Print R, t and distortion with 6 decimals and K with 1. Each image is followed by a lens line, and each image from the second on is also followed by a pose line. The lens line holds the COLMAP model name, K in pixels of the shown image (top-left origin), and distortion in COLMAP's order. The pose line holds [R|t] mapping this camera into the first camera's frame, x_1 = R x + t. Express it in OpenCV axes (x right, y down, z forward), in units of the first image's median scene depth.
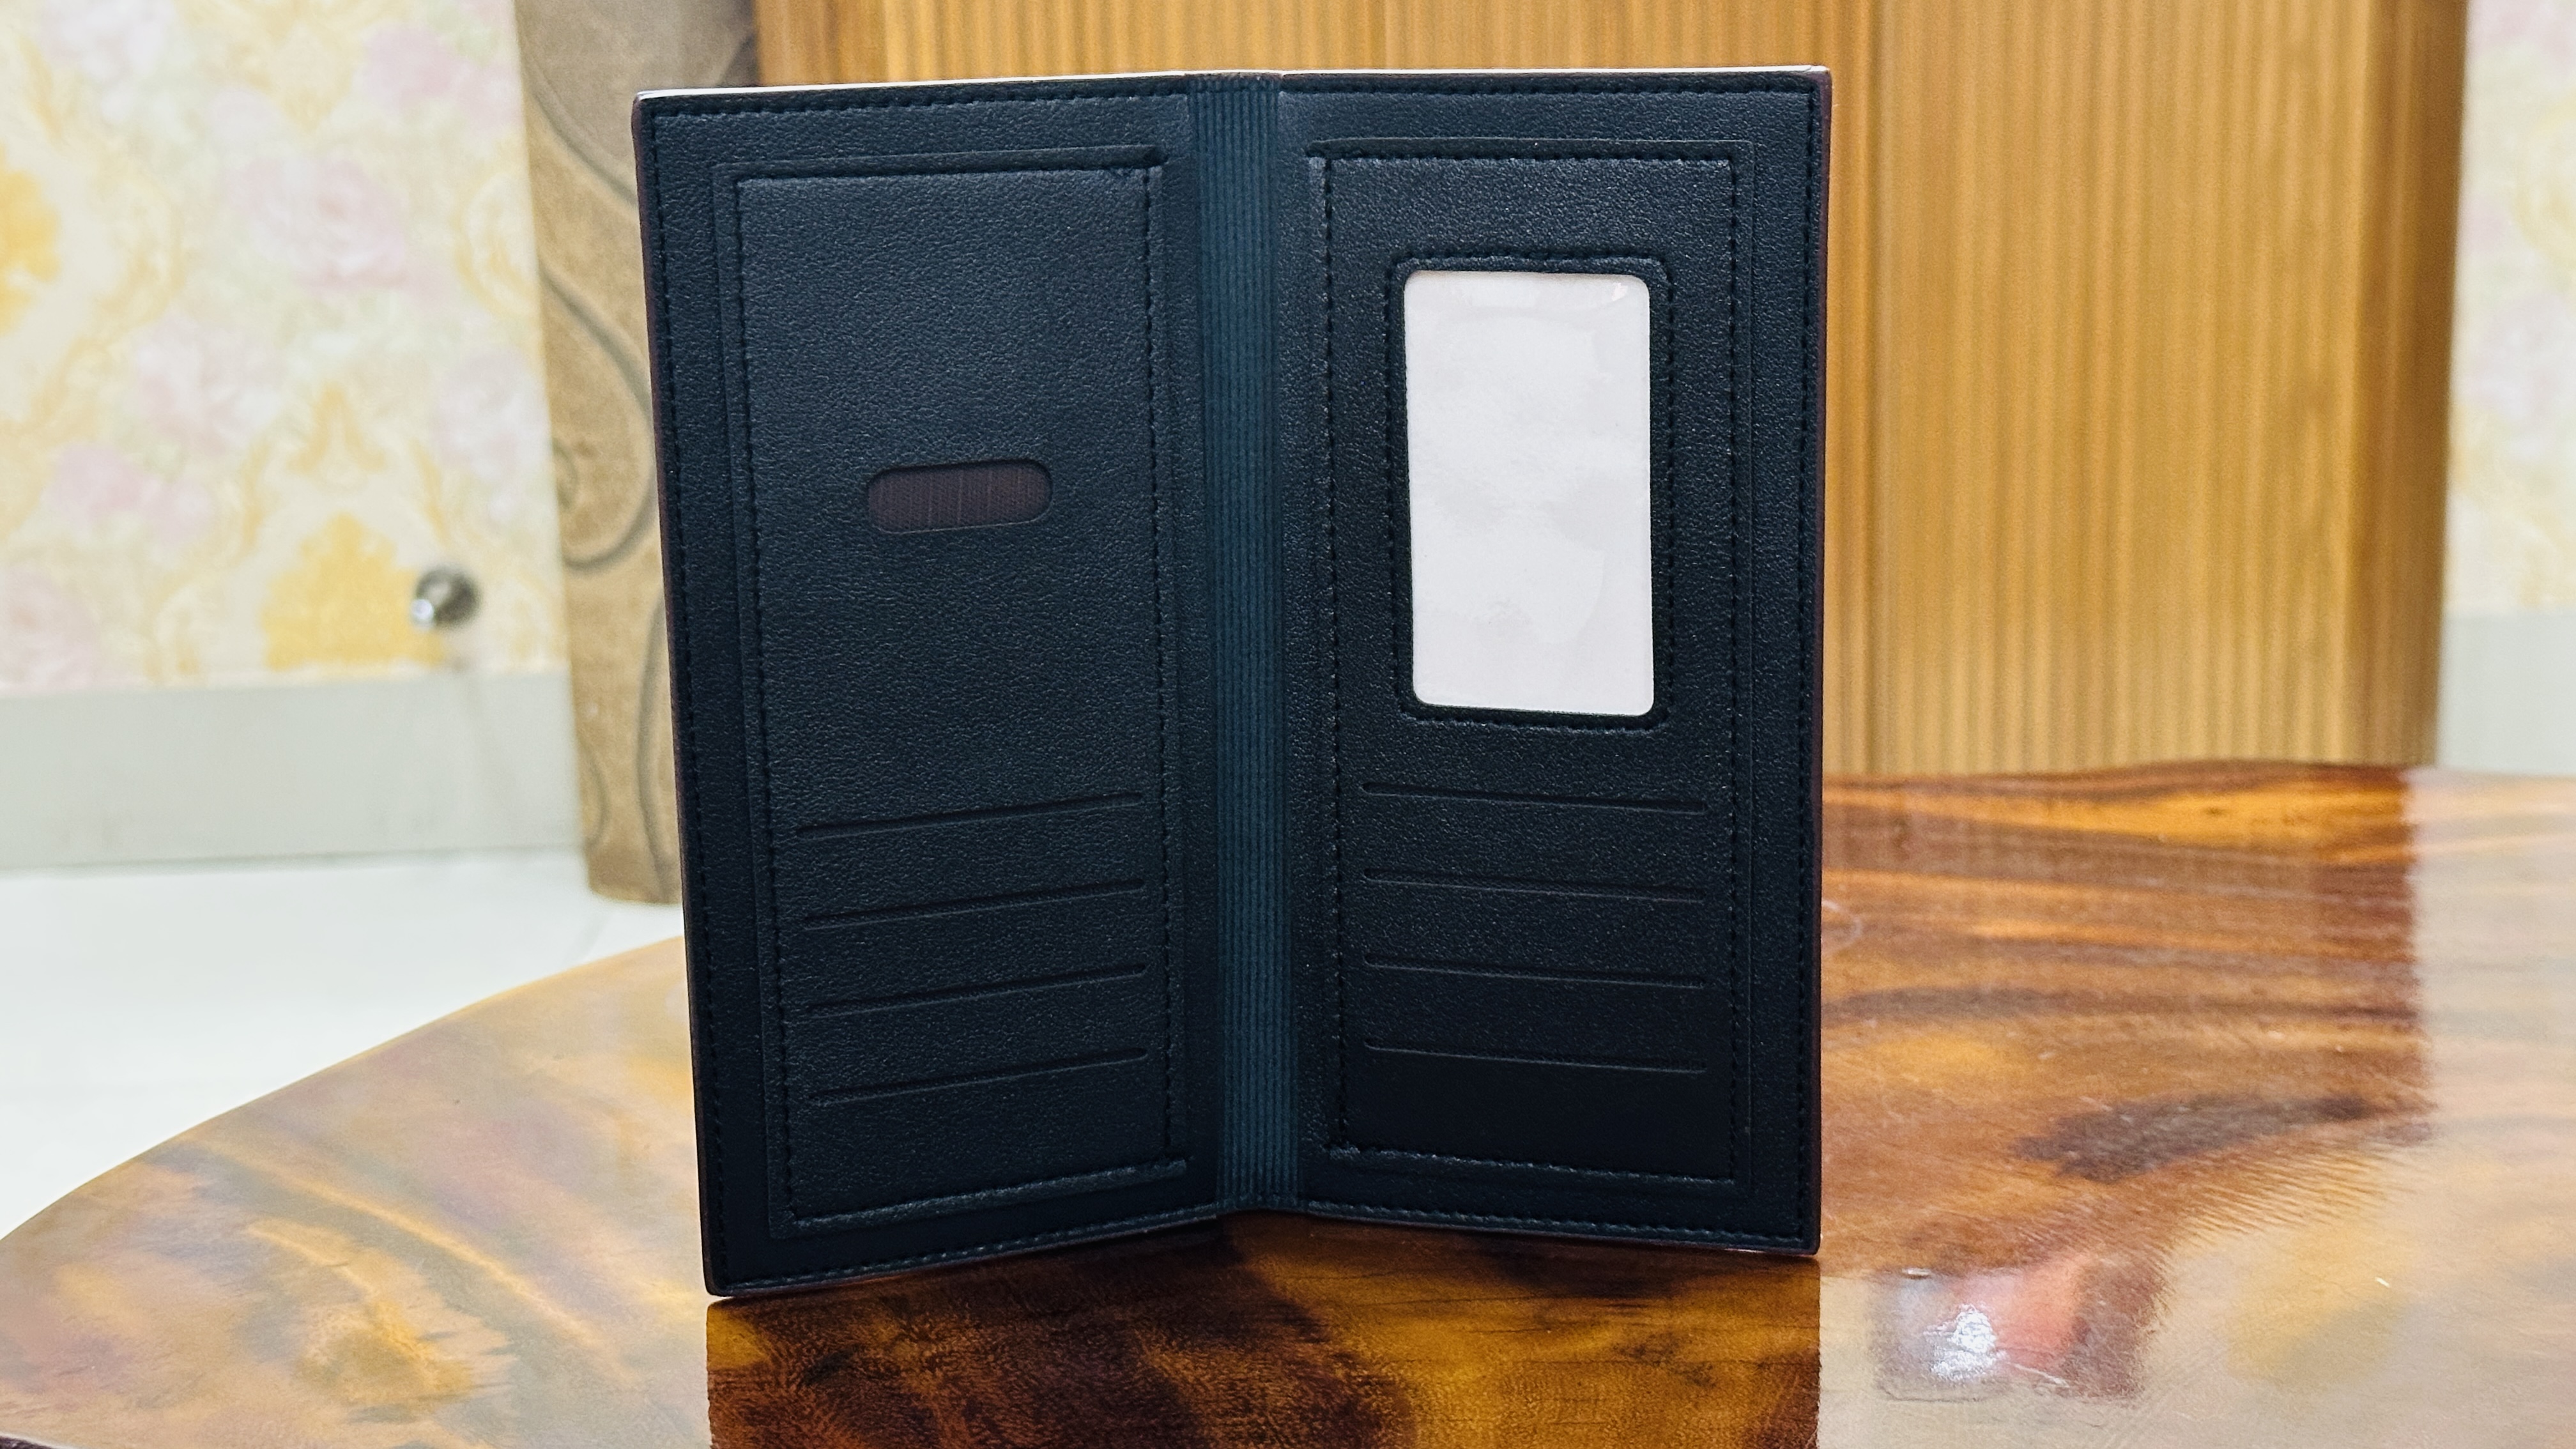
lens RADIAL K [[3705.0, 0, 1288.0], [0, 3705.0, 724.5], [0, 0, 1]] dist [0.106495, -0.051219]
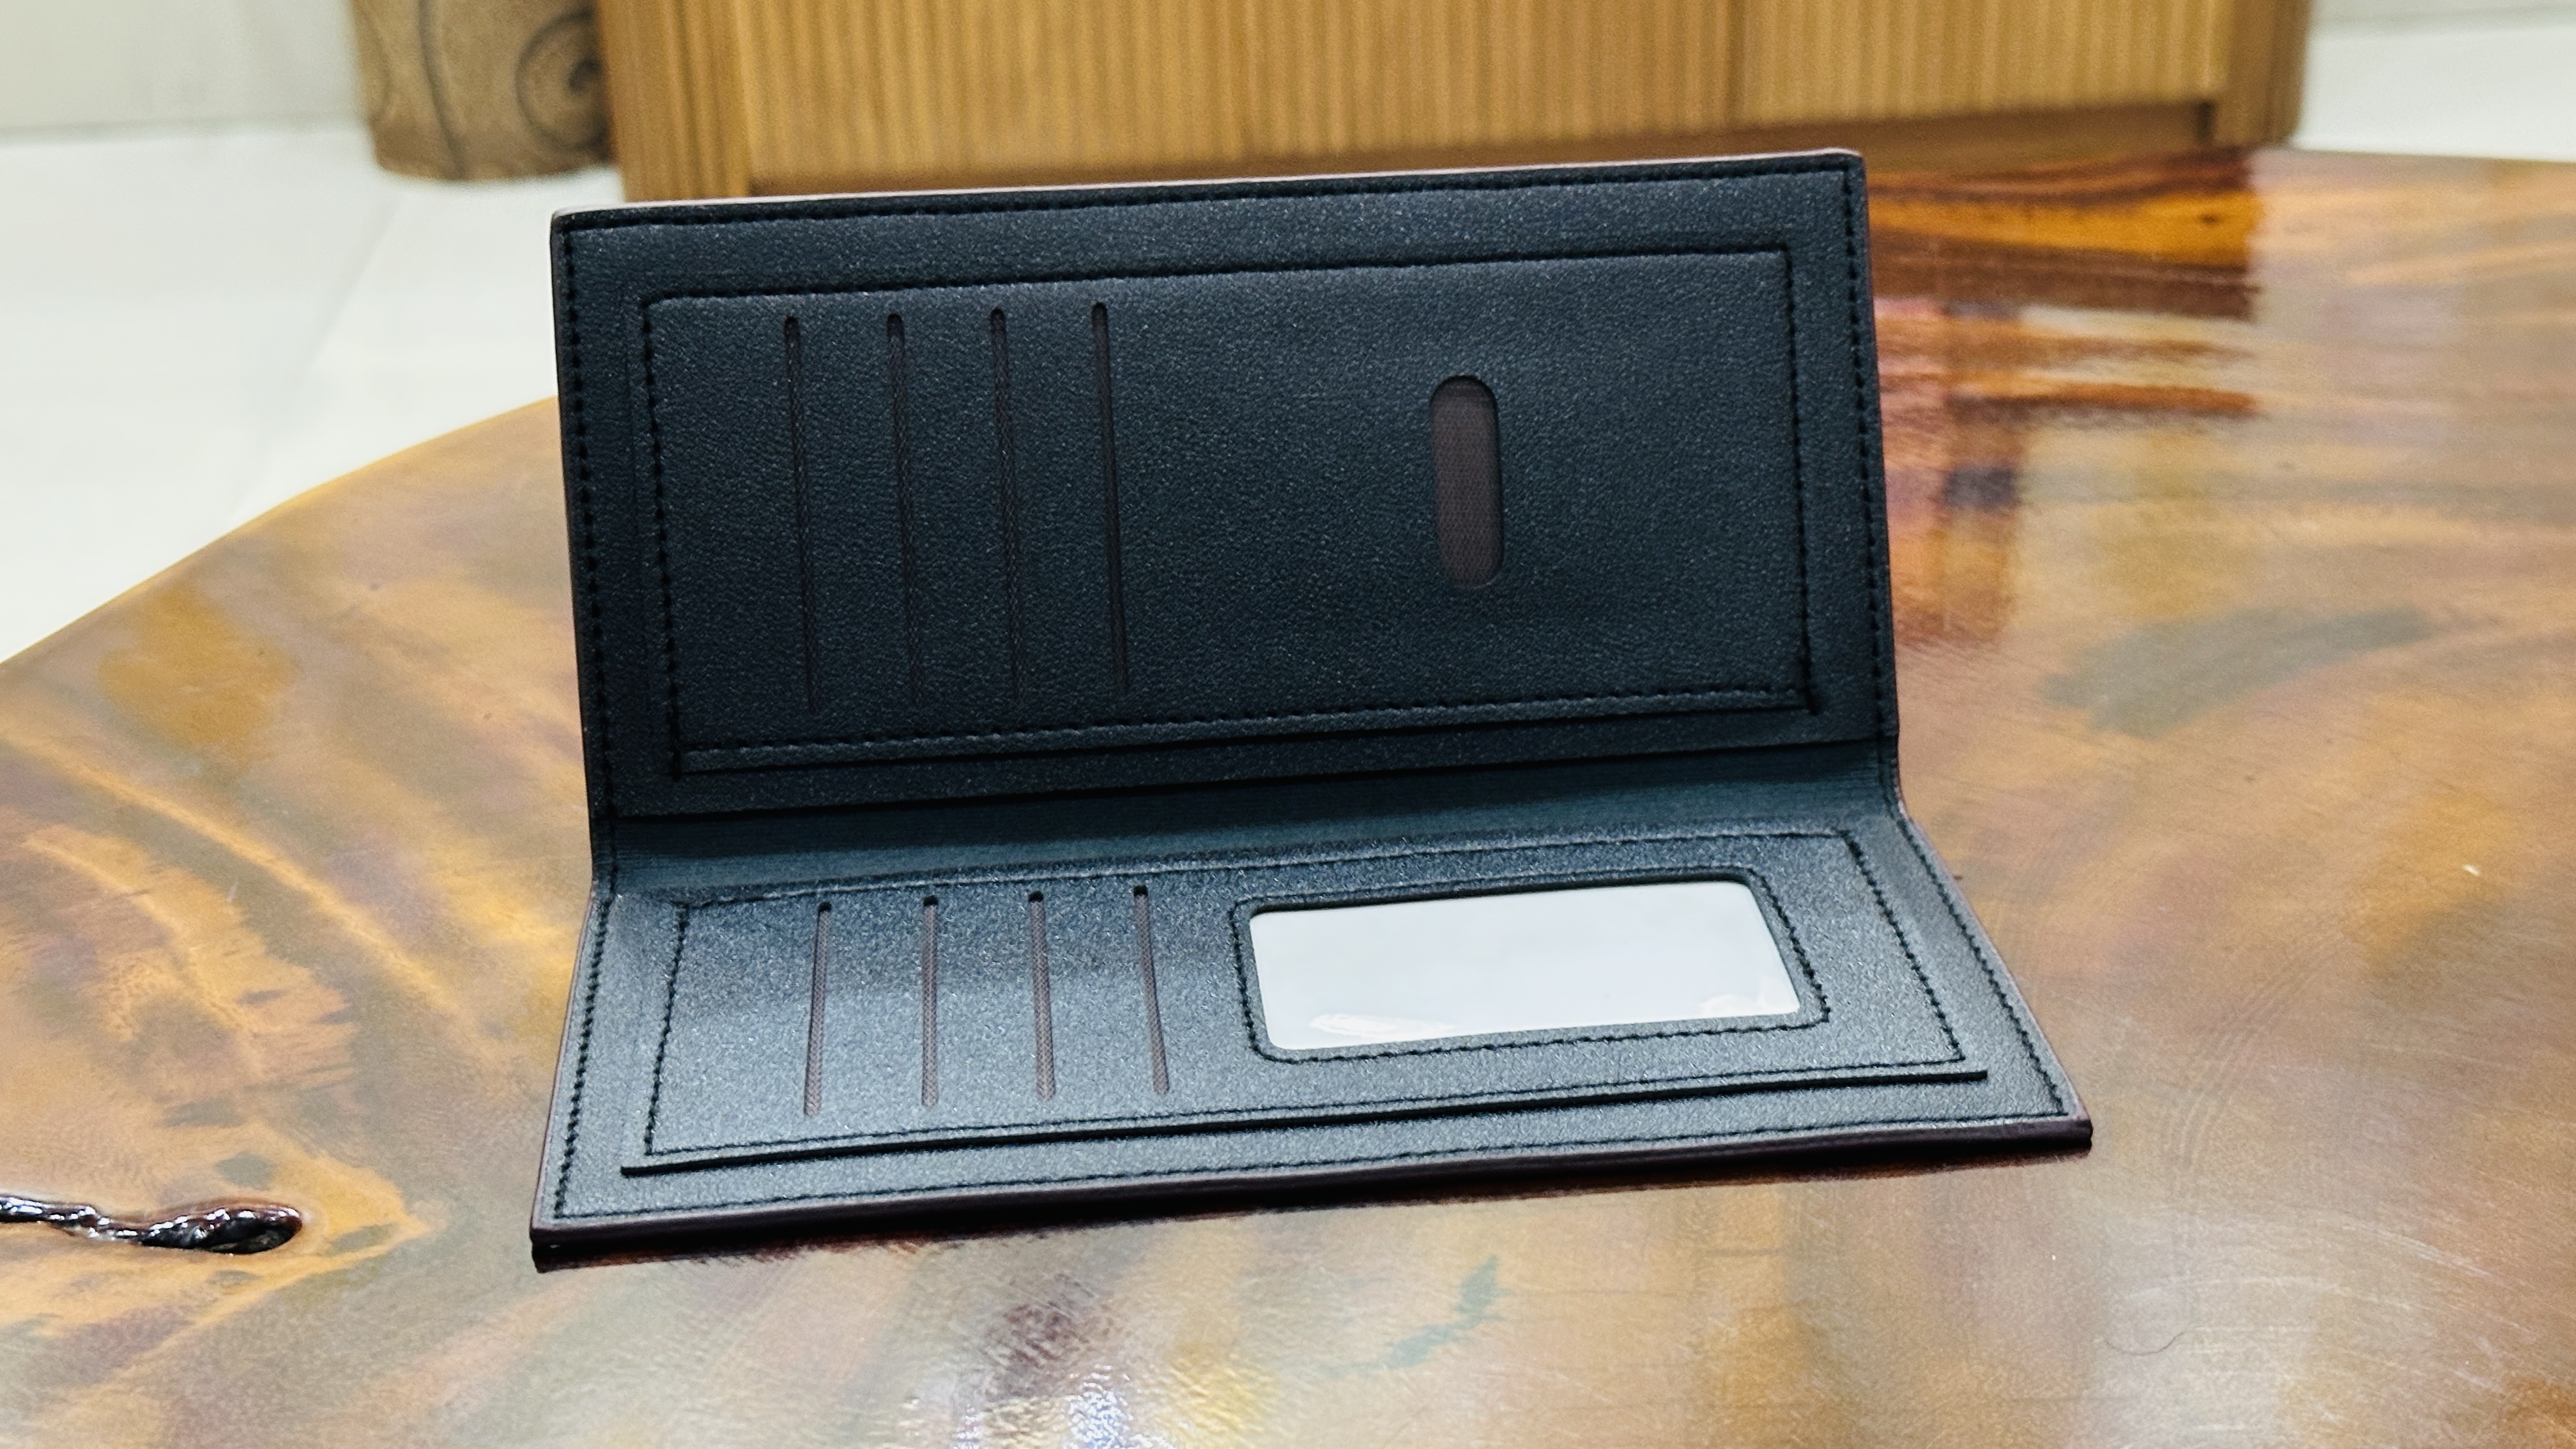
lens RADIAL K [[3705.0, 0, 1288.0], [0, 3705.0, 724.5], [0, 0, 1]] dist [0.106495, -0.051219]
pose [[0.998584, -0.015257, 0.050958, -0.033939], [0.004052, 0.977016, 0.213126, -0.077571], [-0.053038, -0.212618, 0.975695, 0.158760]]
